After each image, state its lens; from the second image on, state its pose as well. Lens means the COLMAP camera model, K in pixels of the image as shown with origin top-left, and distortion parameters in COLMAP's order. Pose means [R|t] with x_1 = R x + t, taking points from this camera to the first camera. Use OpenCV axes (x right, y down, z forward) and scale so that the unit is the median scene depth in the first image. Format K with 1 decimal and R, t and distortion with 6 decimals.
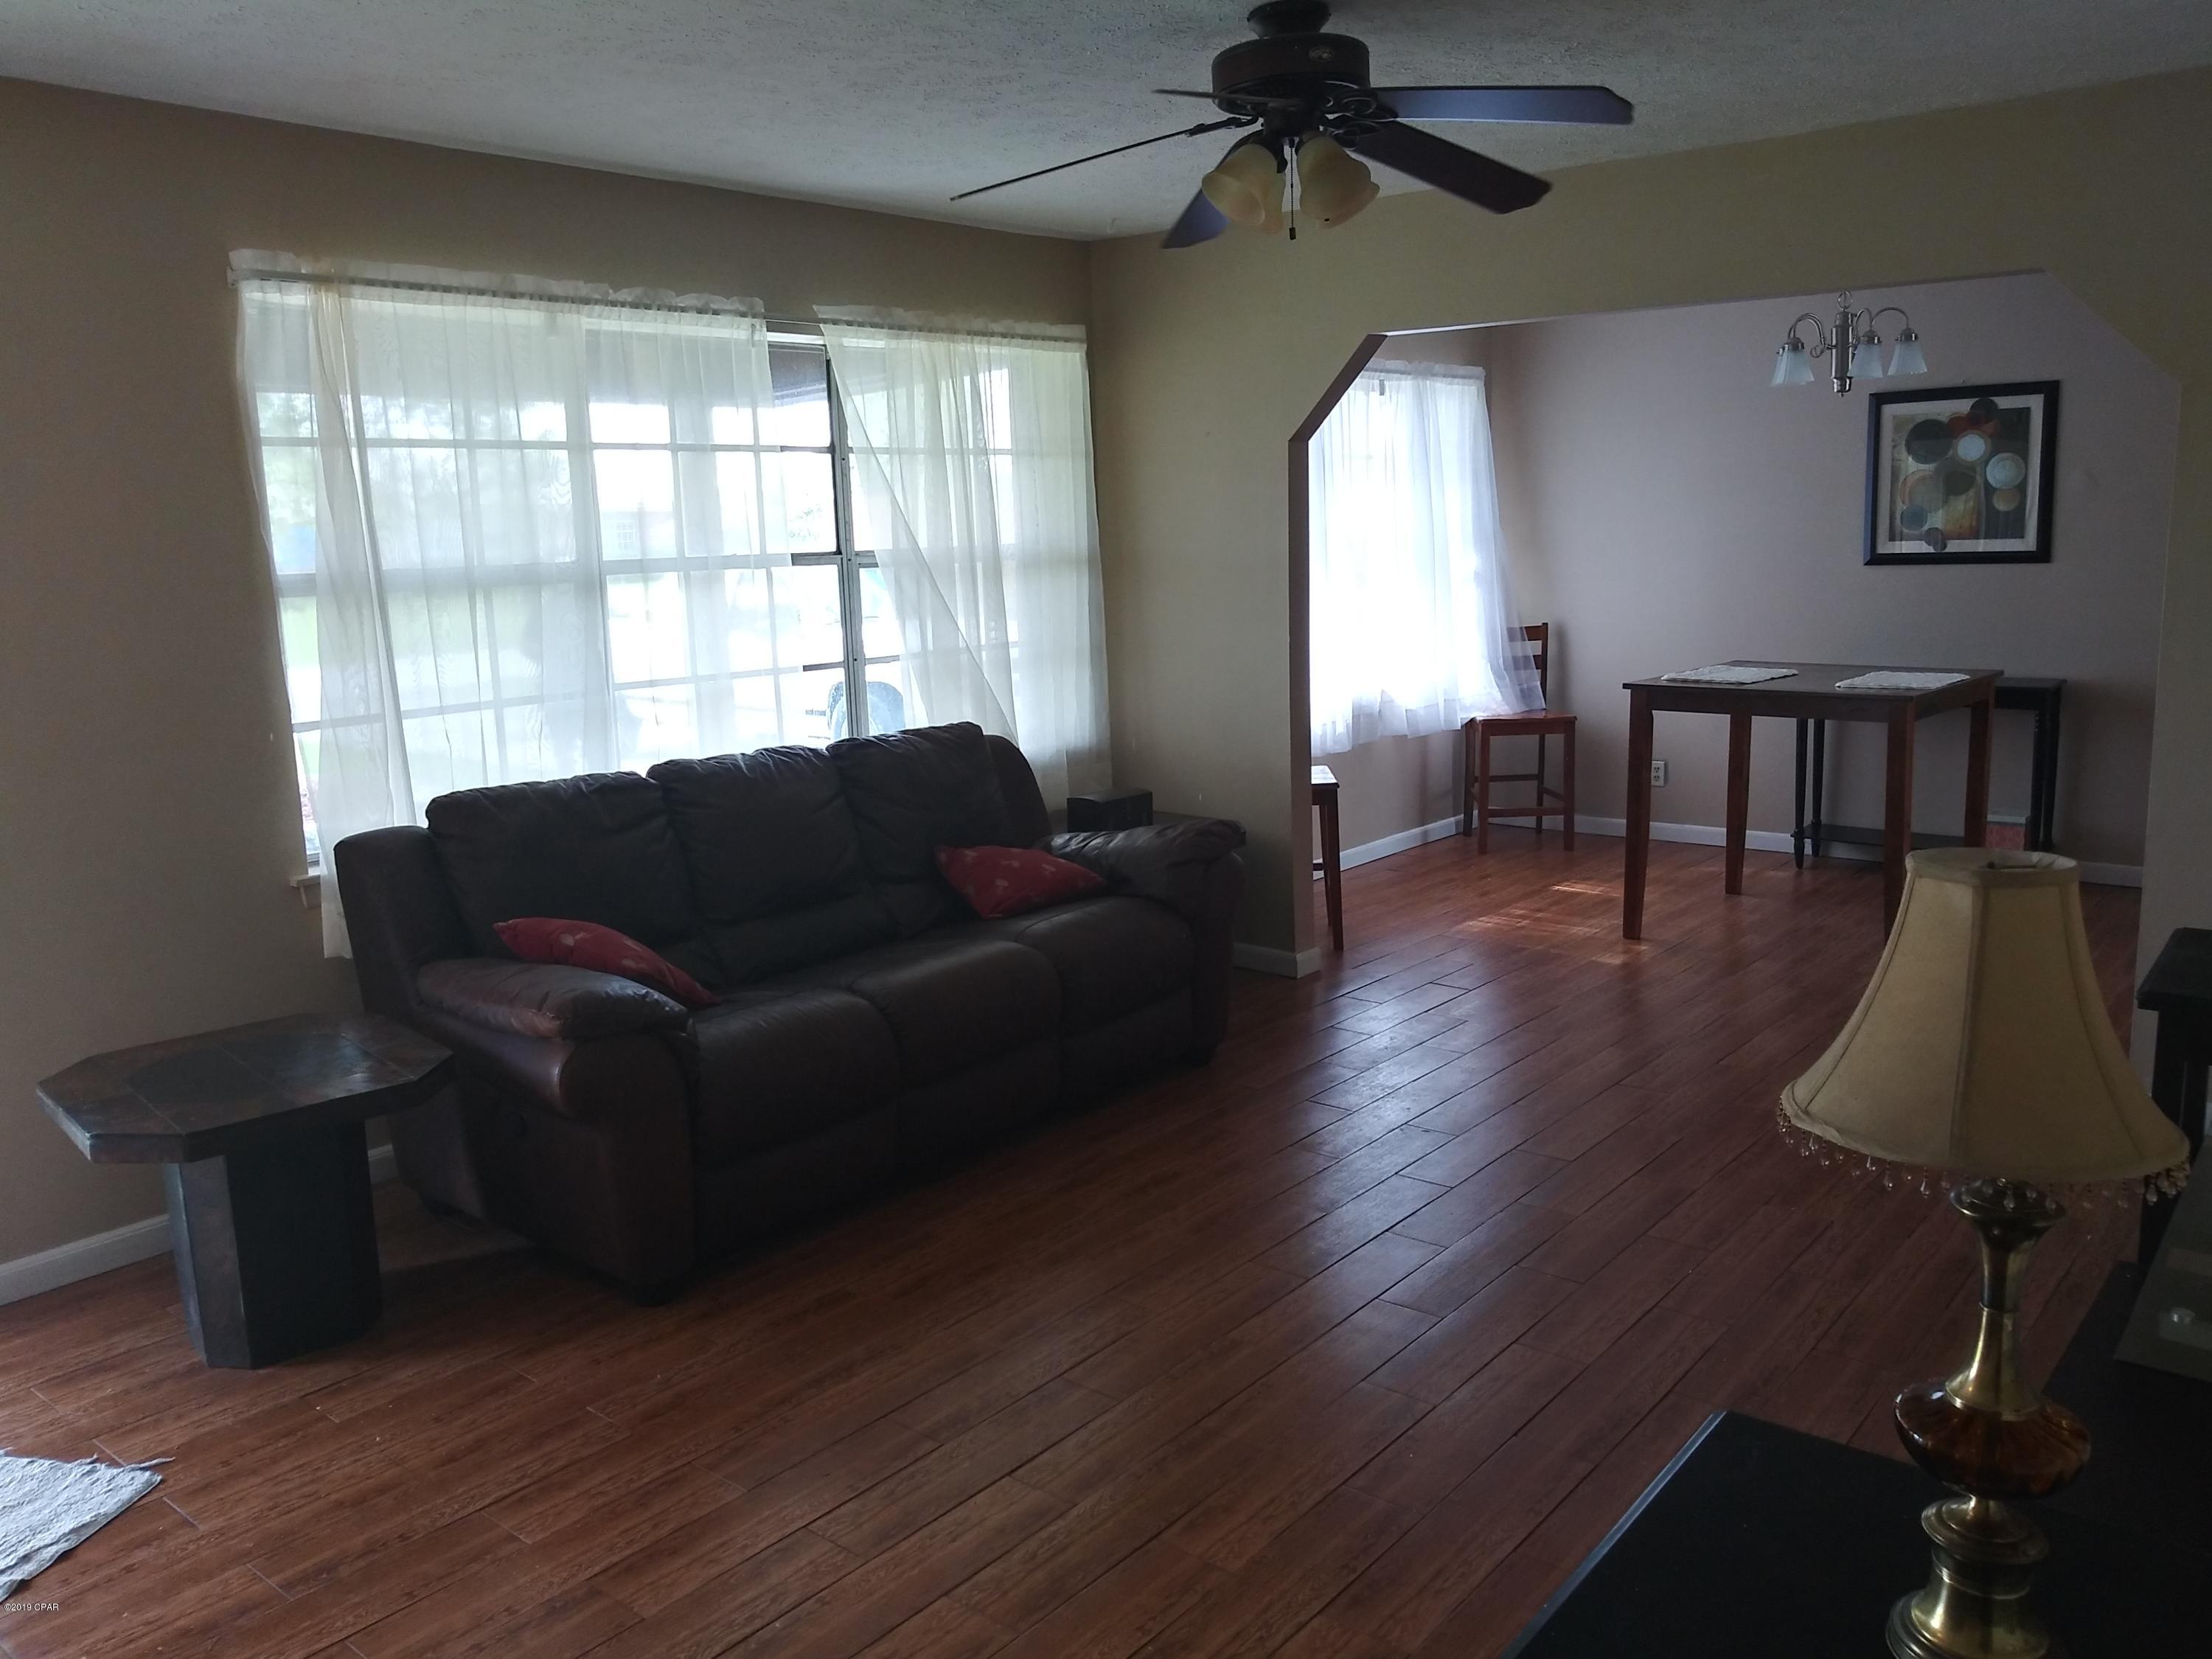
lens RADIAL K [[1789.5, 0, 1107.7], [0, 1789.5, 836.4], [0, 0, 1]] dist [0.083225, -0.170030]
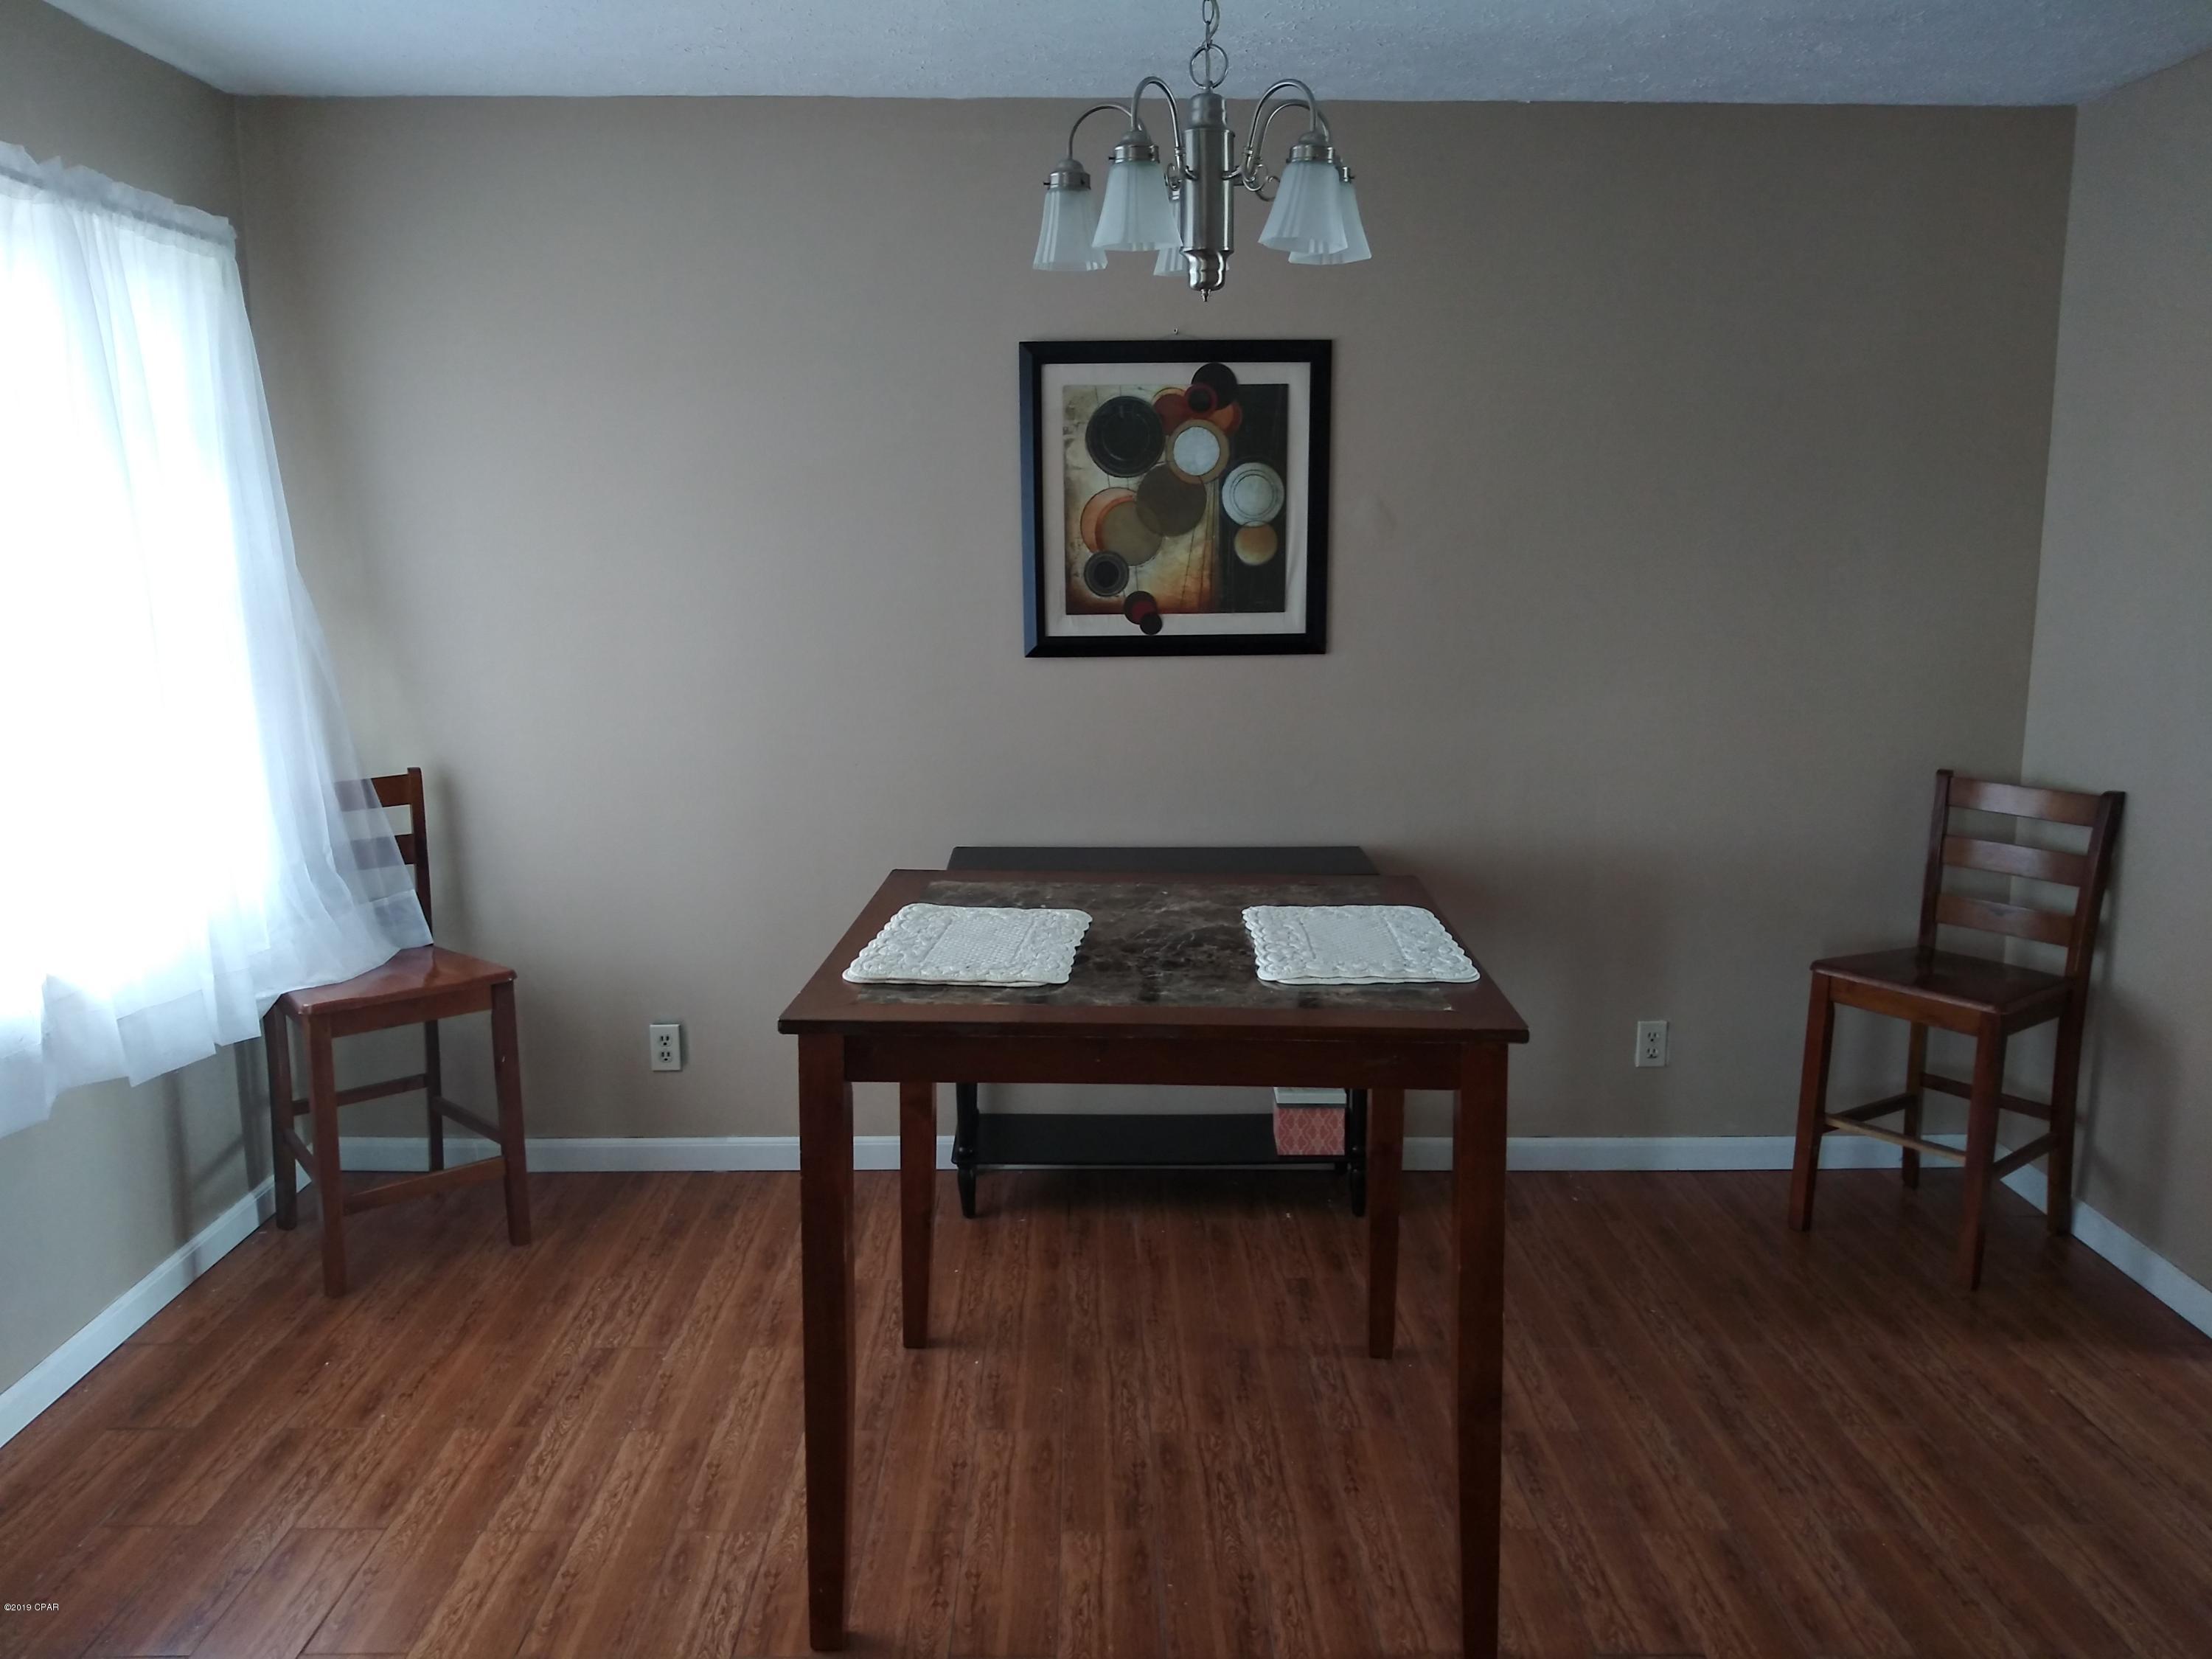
lens RADIAL K [[1789.5, 0, 1107.7], [0, 1789.5, 836.4], [0, 0, 1]] dist [0.083225, -0.170030]
pose [[0.773186, -0.077987, 0.629366, 0.117797], [0.088219, 0.995988, 0.015038, -0.135049], [-0.628014, 0.043895, 0.776963, 0.746940]]
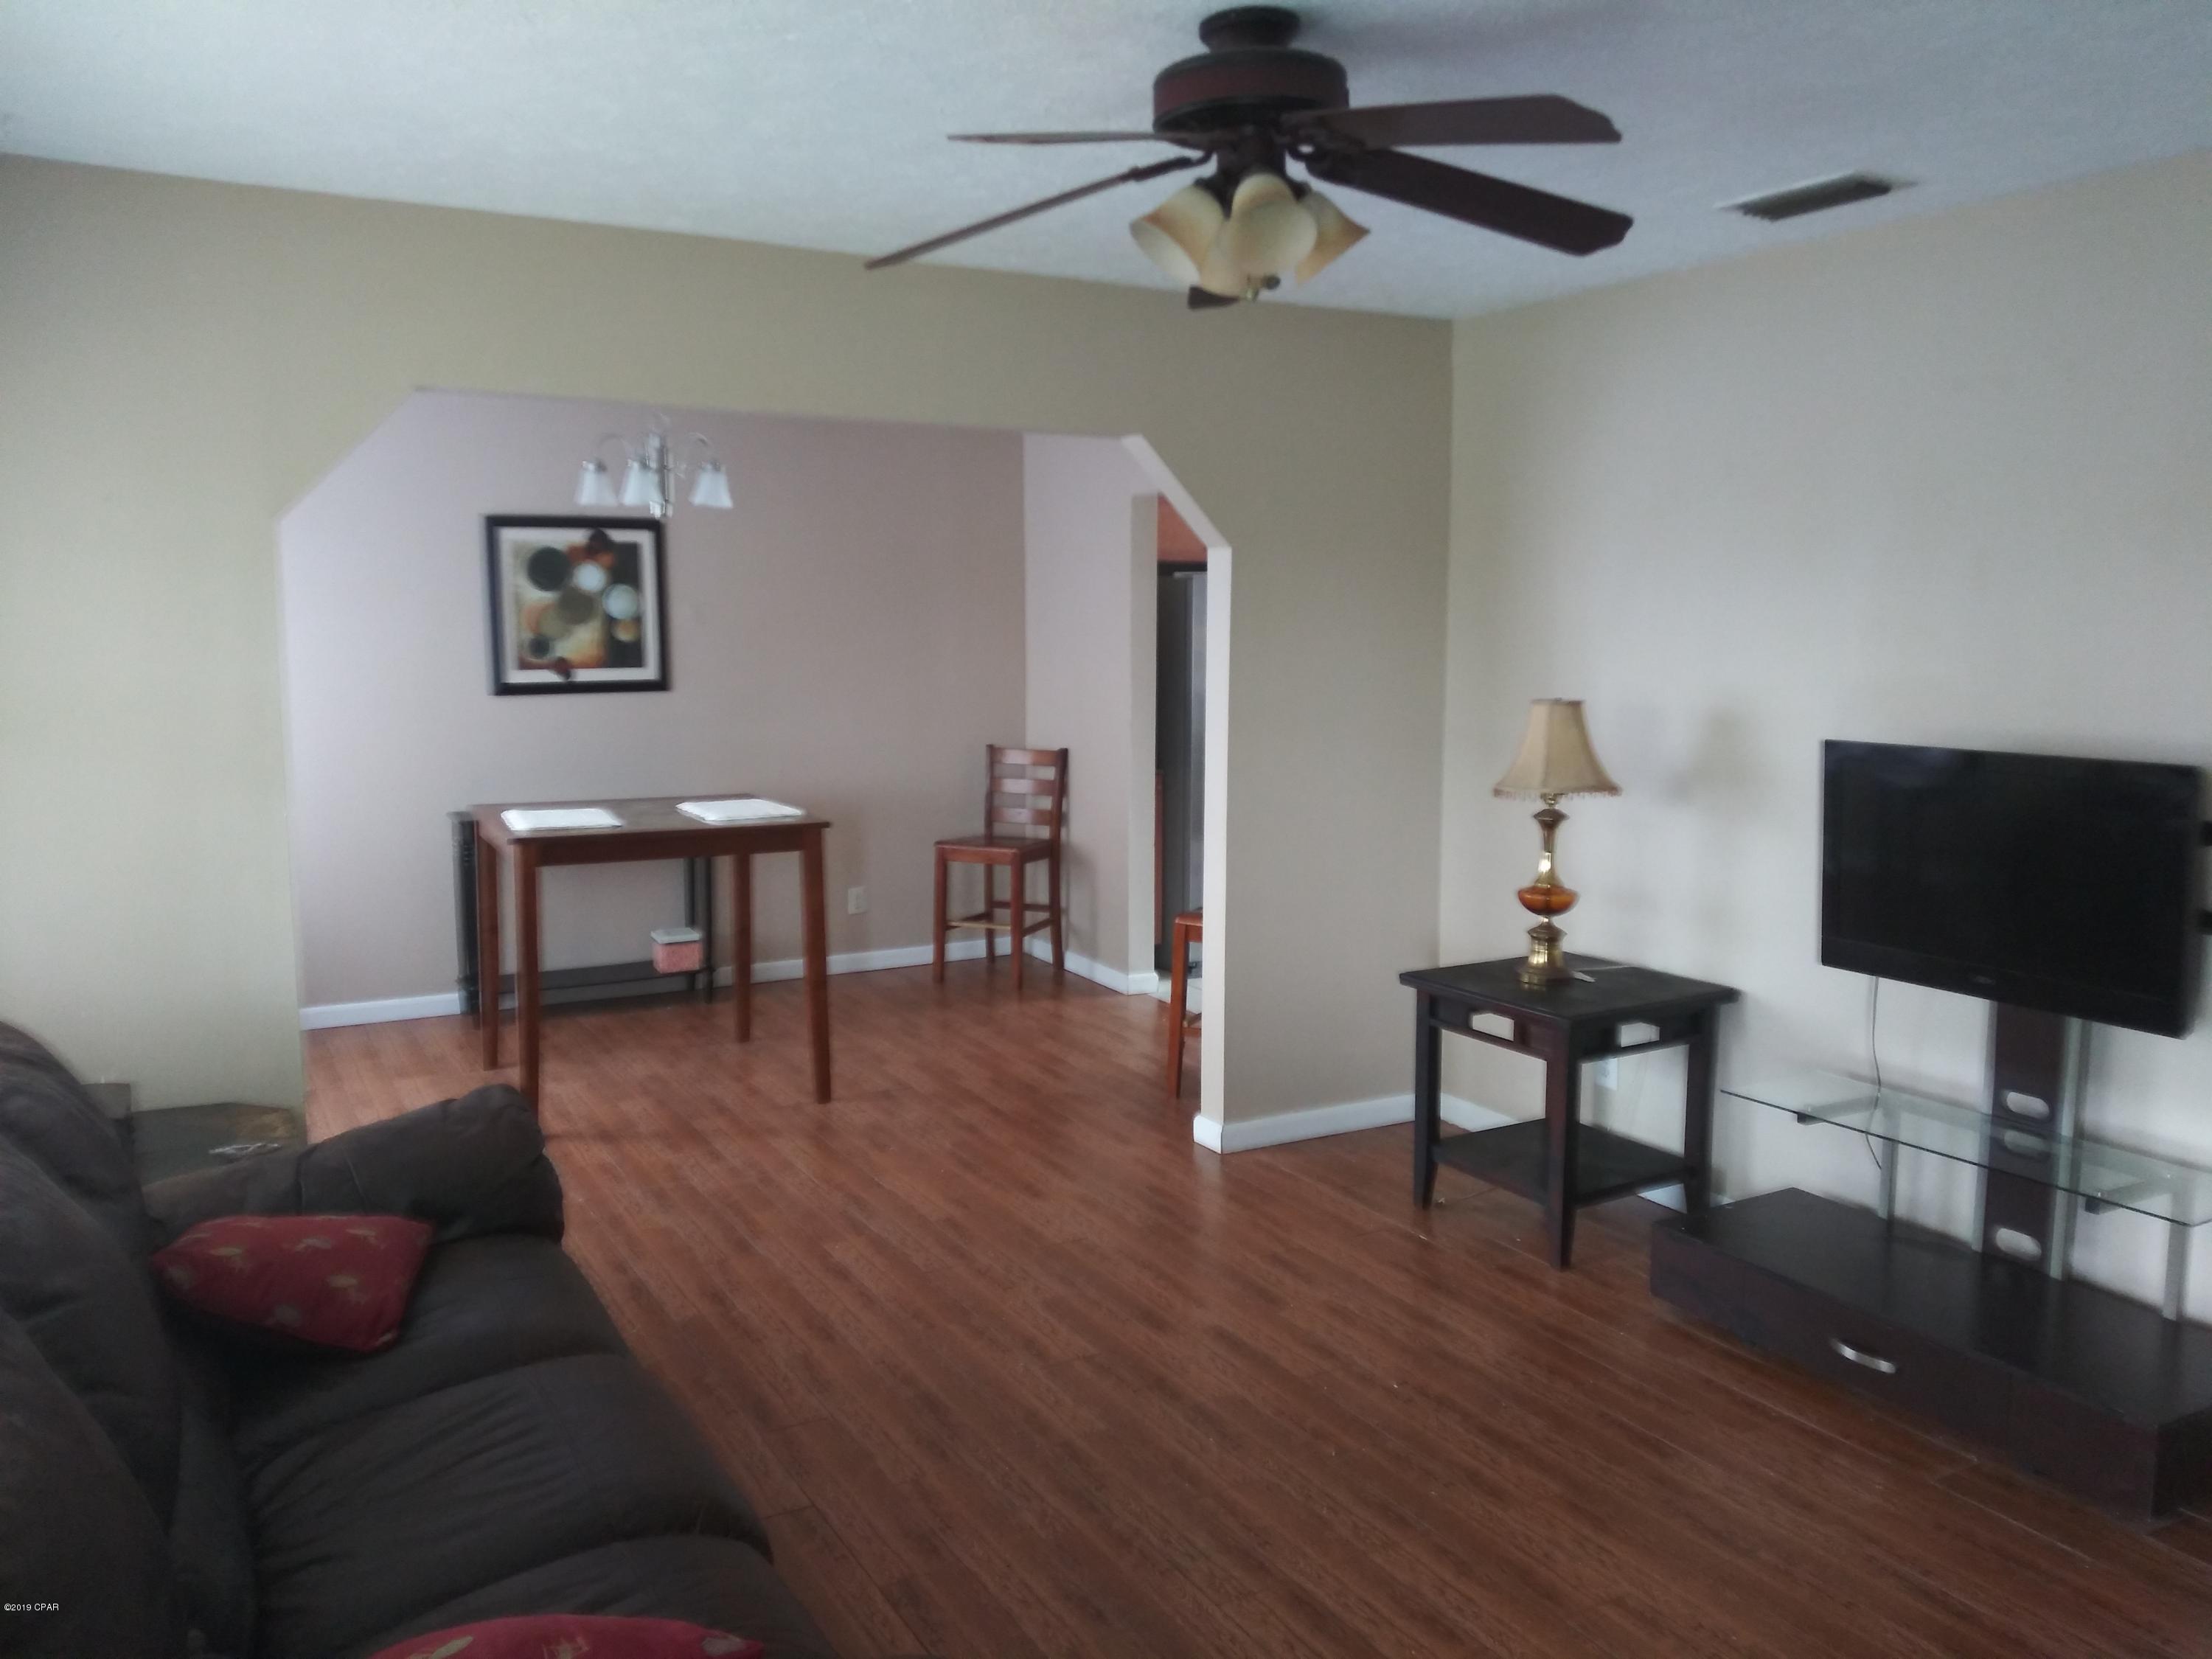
lens RADIAL K [[1678.4, 0, 1160.9], [0, 1678.4, 844.0], [0, 0, 1]] dist [-0.004857, -0.003169]
pose [[0.360623, -0.091531, 0.928210, -0.369686], [0.148353, 0.988133, 0.039803, -0.074828], [-0.920838, 0.123349, 0.369922, 0.484046]]
